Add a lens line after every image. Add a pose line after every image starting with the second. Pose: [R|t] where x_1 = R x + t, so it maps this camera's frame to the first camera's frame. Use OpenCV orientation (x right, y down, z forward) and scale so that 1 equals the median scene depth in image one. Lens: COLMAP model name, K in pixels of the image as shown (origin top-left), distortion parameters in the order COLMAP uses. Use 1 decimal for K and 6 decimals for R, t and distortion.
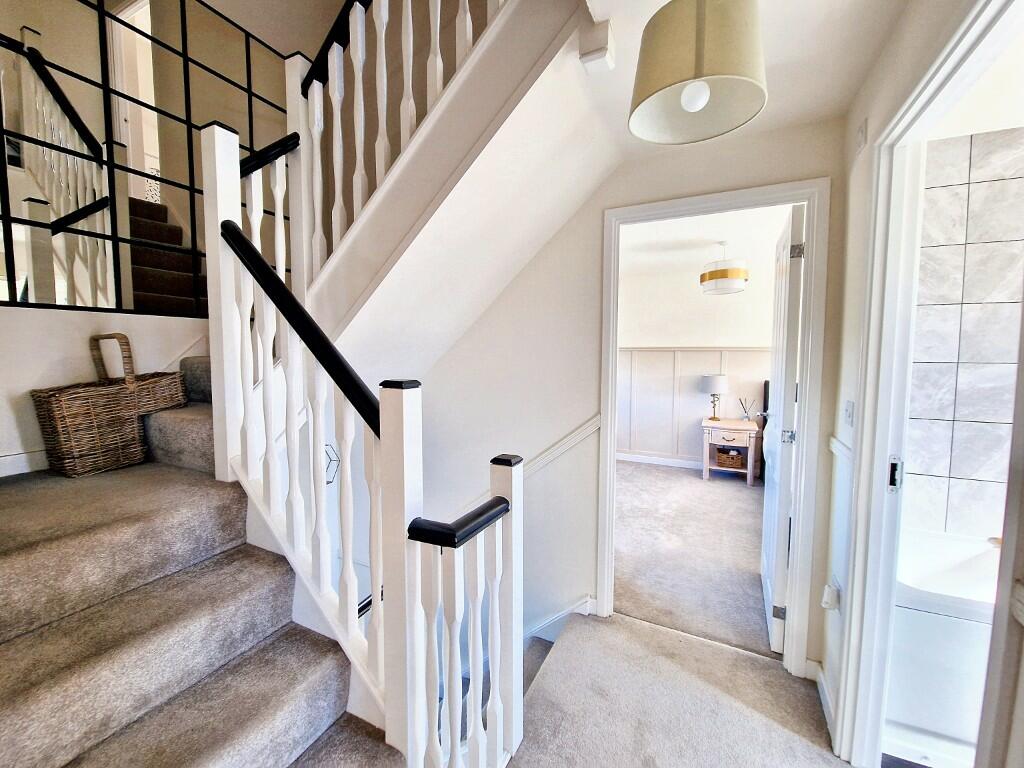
lens RADIAL K [[419.1, 0, 512.3], [0, 419.1, 384.5], [0, 0, 1]] dist [-0.000909, -0.000078]
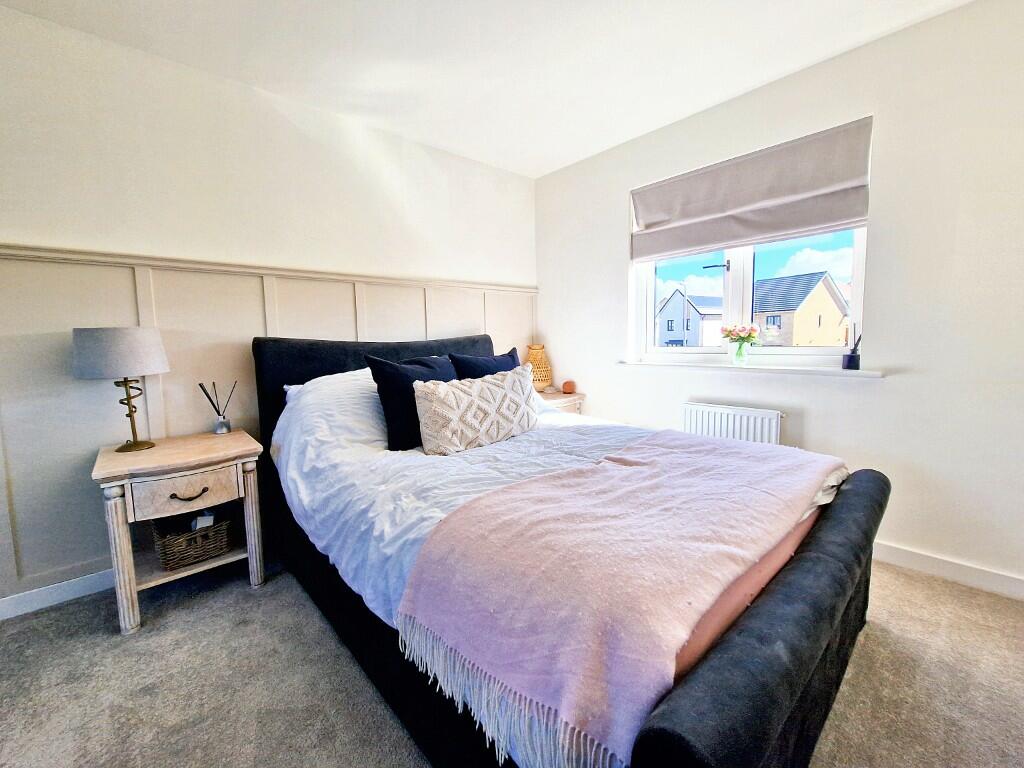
lens RADIAL K [[419.1, 0, 511.6], [0, 419.1, 383.5], [0, 0, 1]] dist [-0.000909, -0.000078]
pose [[0.379126, -0.100480, 0.919874, 0.285709], [0.075370, 0.994137, 0.077528, 0.024551], [-0.922271, 0.039938, 0.384476, 0.574439]]
